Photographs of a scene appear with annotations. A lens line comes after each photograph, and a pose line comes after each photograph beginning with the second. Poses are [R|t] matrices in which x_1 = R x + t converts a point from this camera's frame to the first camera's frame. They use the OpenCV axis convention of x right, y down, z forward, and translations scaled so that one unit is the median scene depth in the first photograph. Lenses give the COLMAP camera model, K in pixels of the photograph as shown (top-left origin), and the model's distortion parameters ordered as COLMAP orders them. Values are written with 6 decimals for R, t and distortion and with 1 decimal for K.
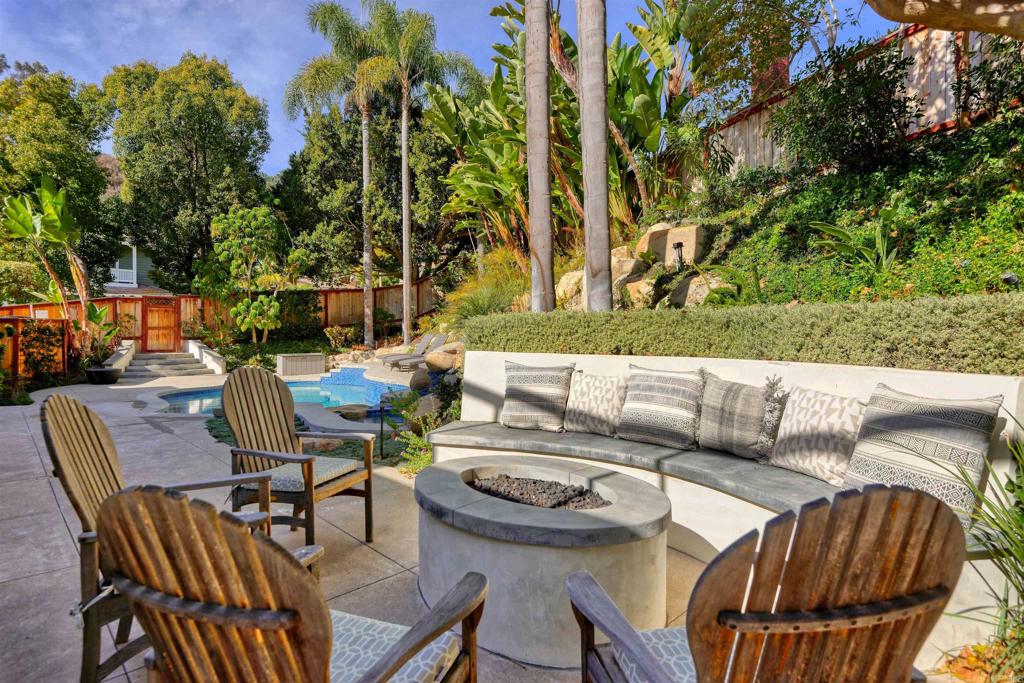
lens RADIAL K [[567.0, 0, 497.9], [0, 567.0, 322.2], [0, 0, 1]] dist [-0.002857, -0.001457]
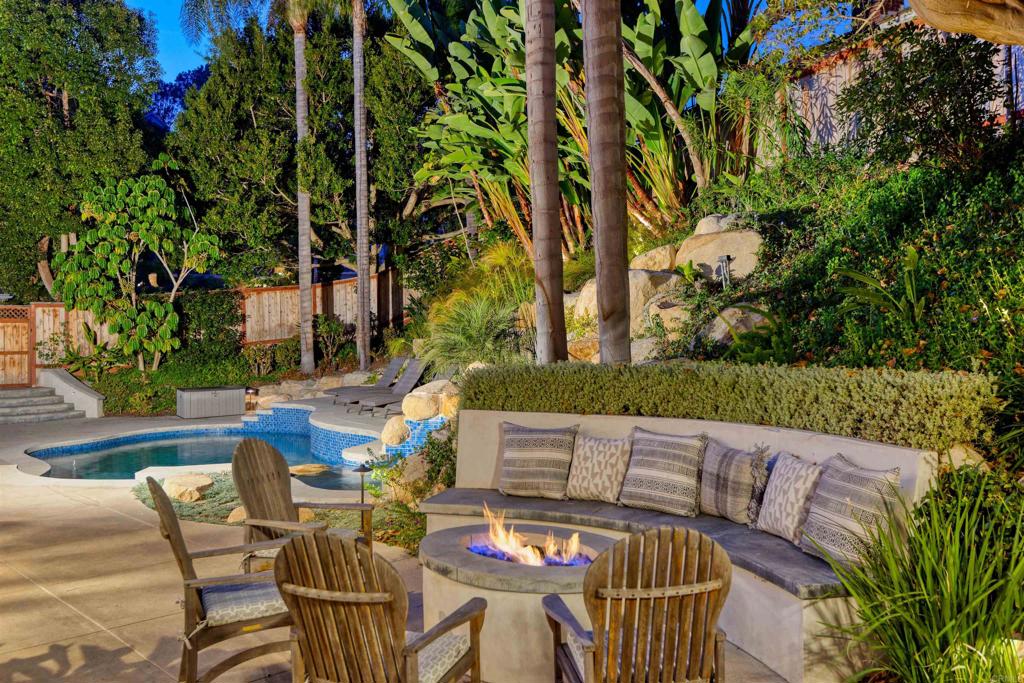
lens RADIAL K [[882.1, 0, 514.5], [0, 882.1, 321.5], [0, 0, 1]] dist [-0.005343, -0.005589]
pose [[0.999794, -0.008170, 0.018554, 0.005407], [0.008274, 0.999950, -0.005566, -0.094720], [-0.018508, 0.005719, 0.999812, -0.465286]]
